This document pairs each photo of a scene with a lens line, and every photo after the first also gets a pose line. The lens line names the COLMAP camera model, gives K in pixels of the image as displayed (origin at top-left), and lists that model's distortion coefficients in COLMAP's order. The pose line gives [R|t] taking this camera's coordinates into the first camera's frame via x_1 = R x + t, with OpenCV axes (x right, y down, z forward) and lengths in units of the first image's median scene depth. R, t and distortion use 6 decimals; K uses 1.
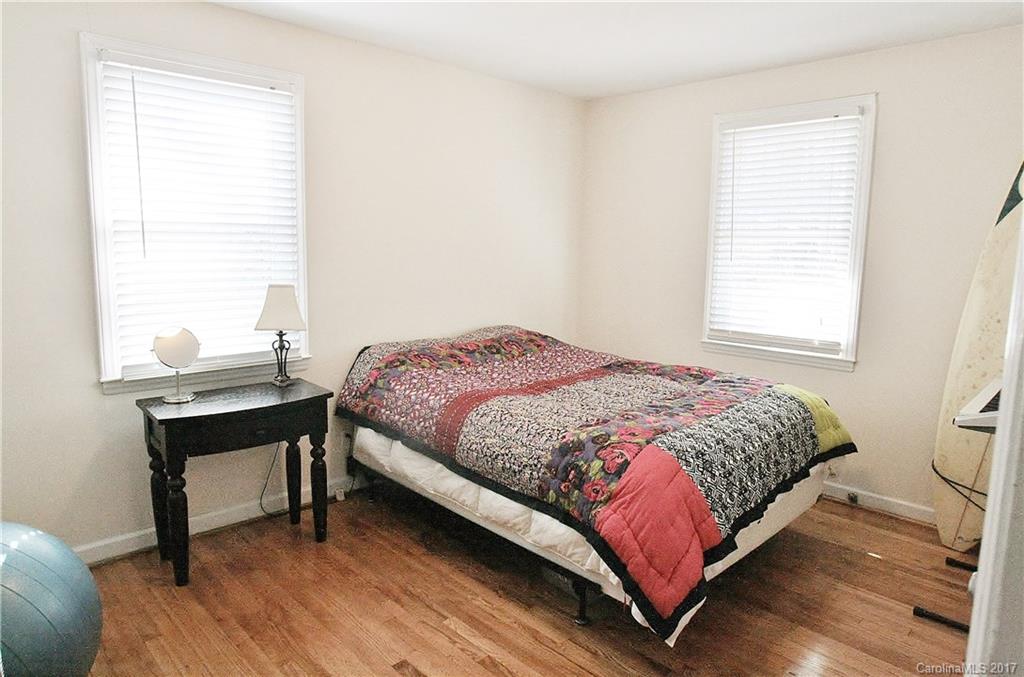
lens RADIAL K [[675.9, 0, 512.0], [0, 675.9, 338.5], [0, 0, 1]] dist [-0.009916, 0.000507]
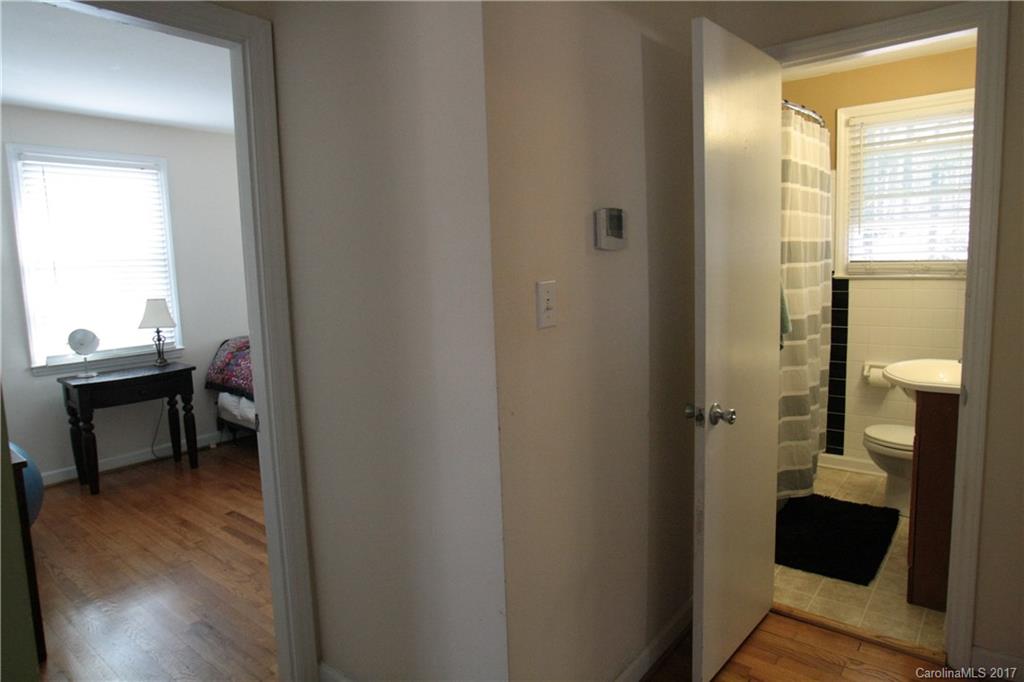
lens RADIAL K [[658.7, 0, 512.0], [0, 658.7, 341.0], [0, 0, 1]] dist [0.002696, 0.001272]
pose [[0.992770, -0.064676, 0.101117, 0.296371], [0.066782, 0.997613, -0.017573, 0.095524], [-0.099739, 0.024199, 0.994719, -0.548440]]
